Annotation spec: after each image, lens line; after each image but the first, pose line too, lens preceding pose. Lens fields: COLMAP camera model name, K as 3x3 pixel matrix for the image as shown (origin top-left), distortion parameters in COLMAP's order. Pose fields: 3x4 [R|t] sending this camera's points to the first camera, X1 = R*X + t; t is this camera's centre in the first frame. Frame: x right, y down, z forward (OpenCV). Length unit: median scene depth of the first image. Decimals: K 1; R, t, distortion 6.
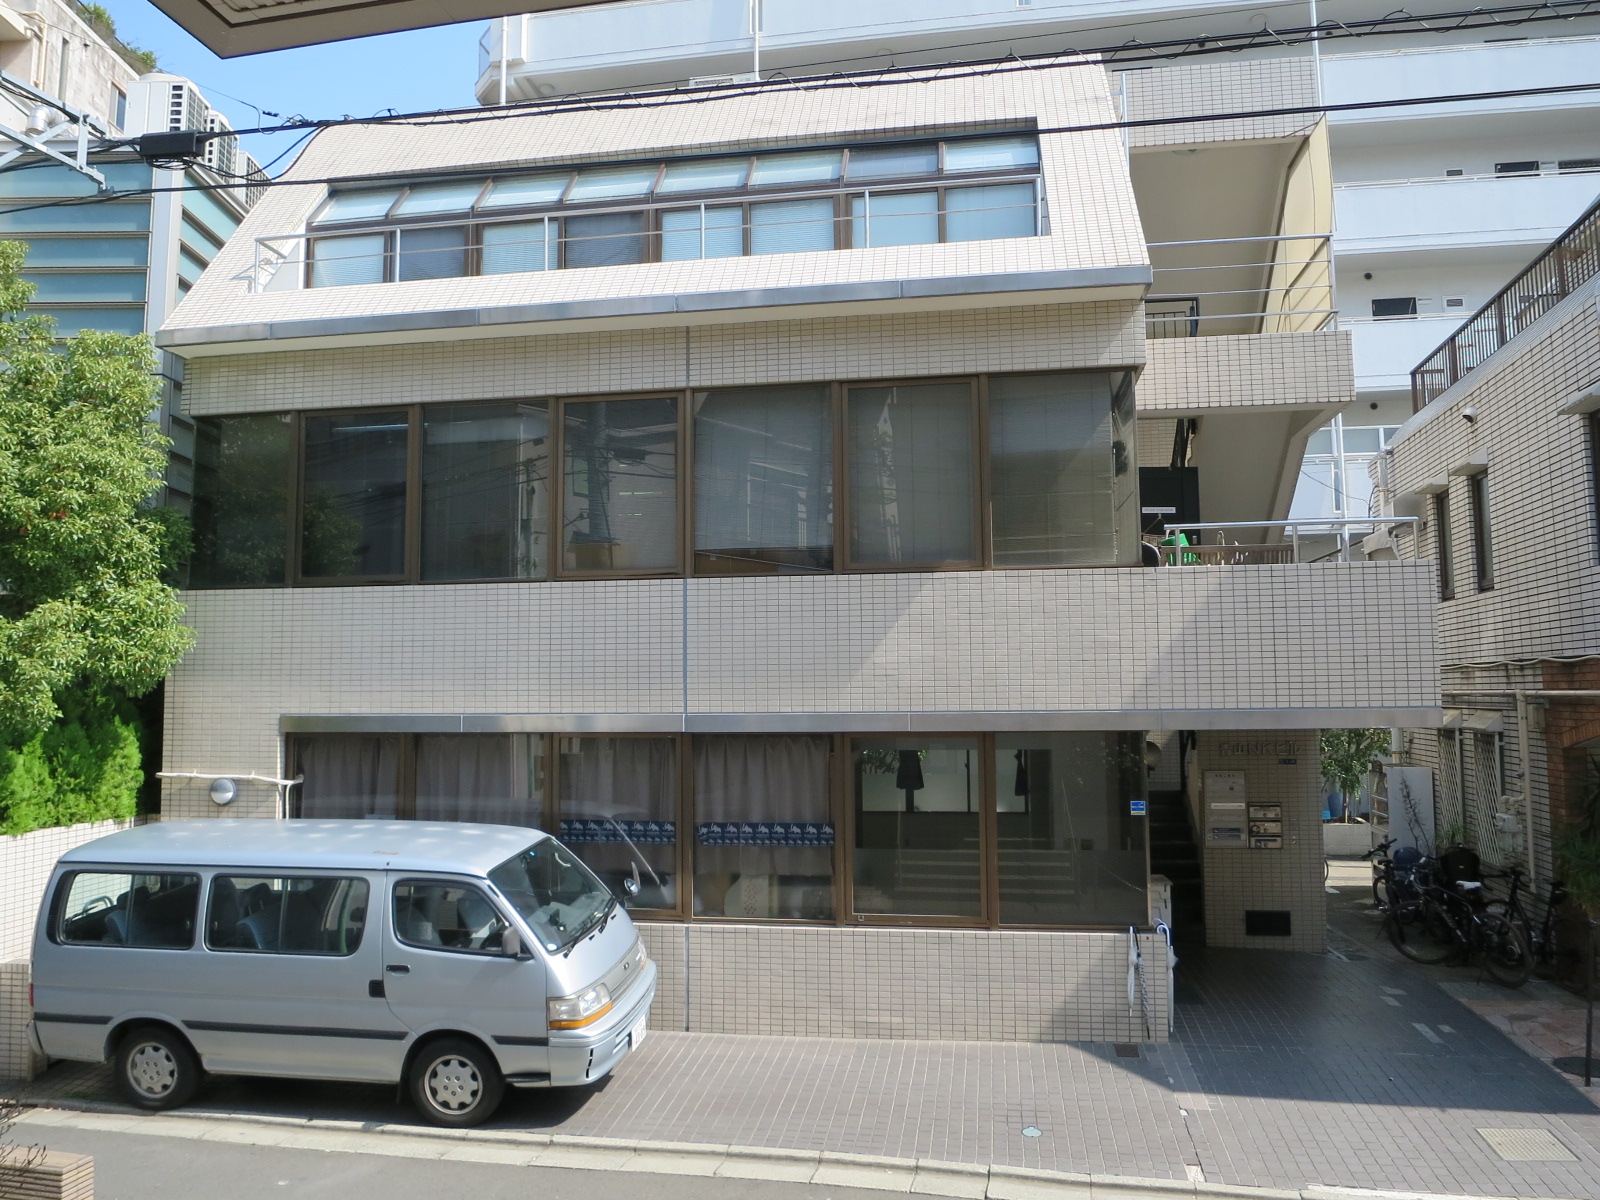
lens RADIAL K [[1151.7, 0, 800.0], [0, 1151.7, 600.0], [0, 0, 1]] dist [-0.039047, -0.005050]
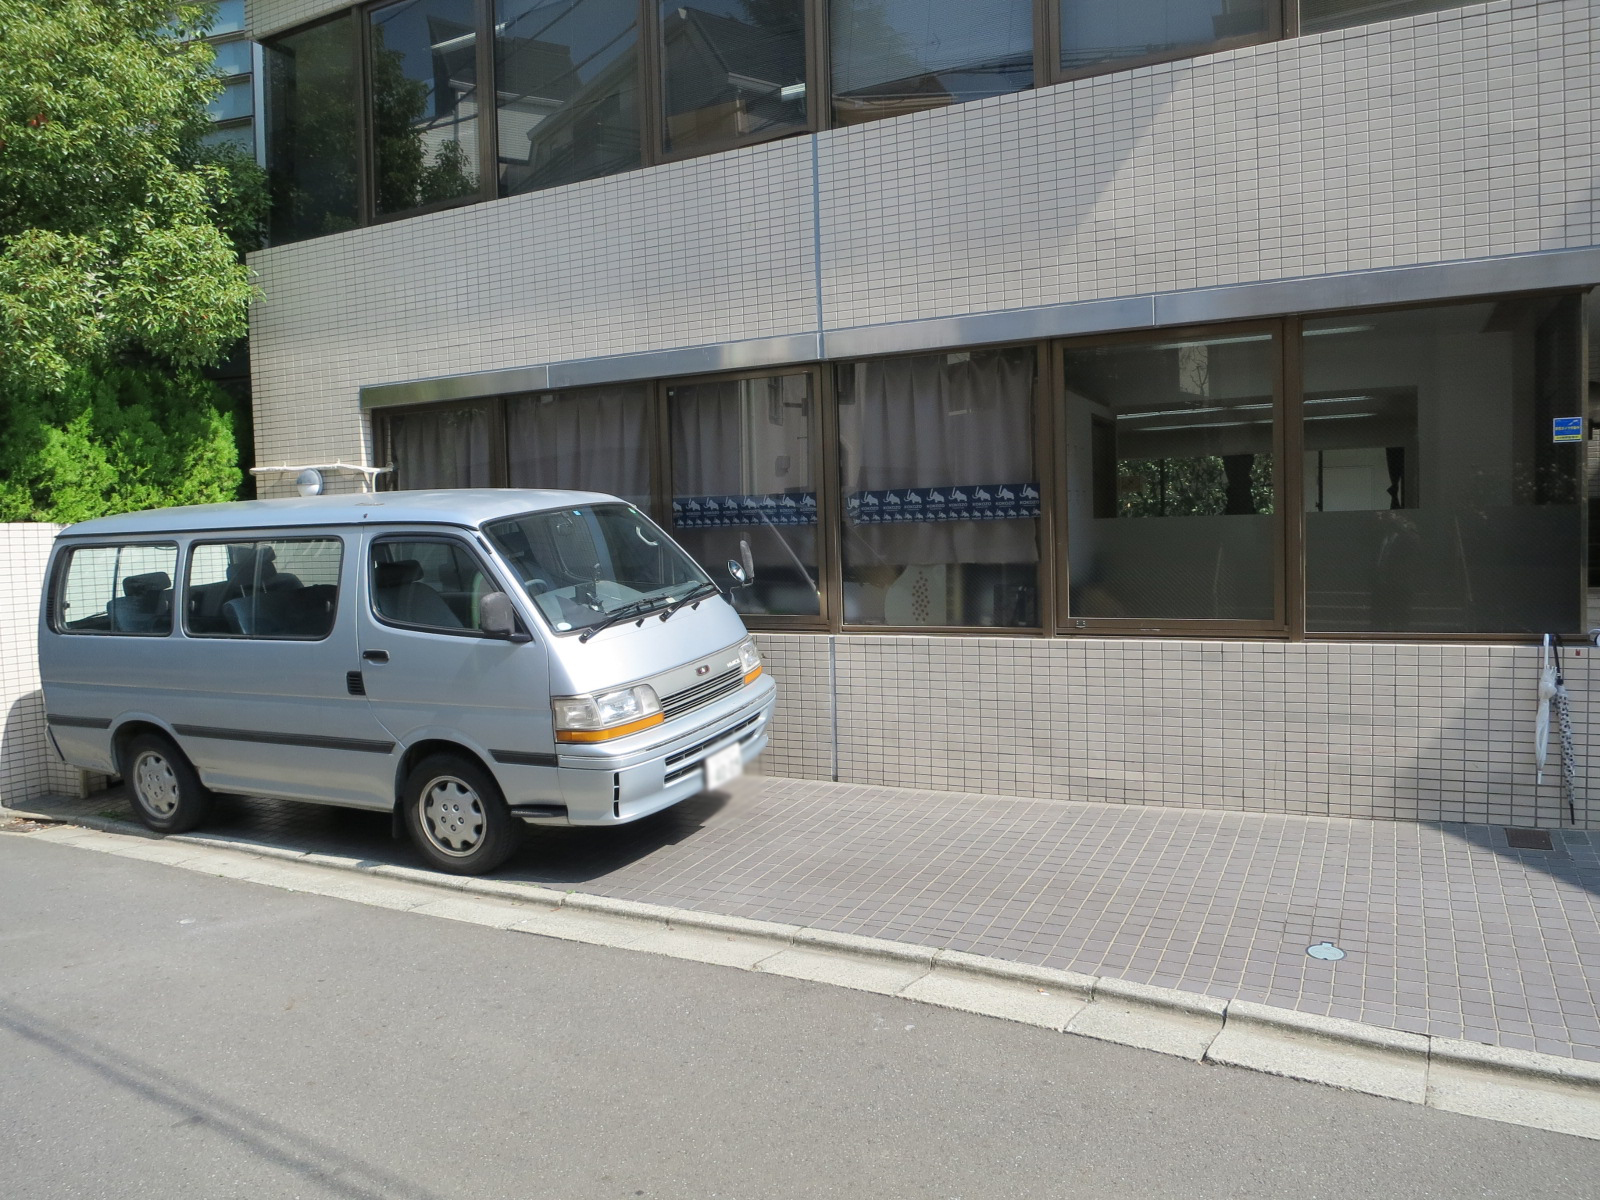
lens RADIAL K [[1151.7, 0, 800.0], [0, 1151.7, 600.0], [0, 0, 1]] dist [-0.039047, -0.005050]
pose [[0.949563, -0.000720, -0.313576, 0.111727], [0.046614, 0.989211, 0.138885, 0.173141], [0.310092, -0.146497, 0.939352, 0.353348]]
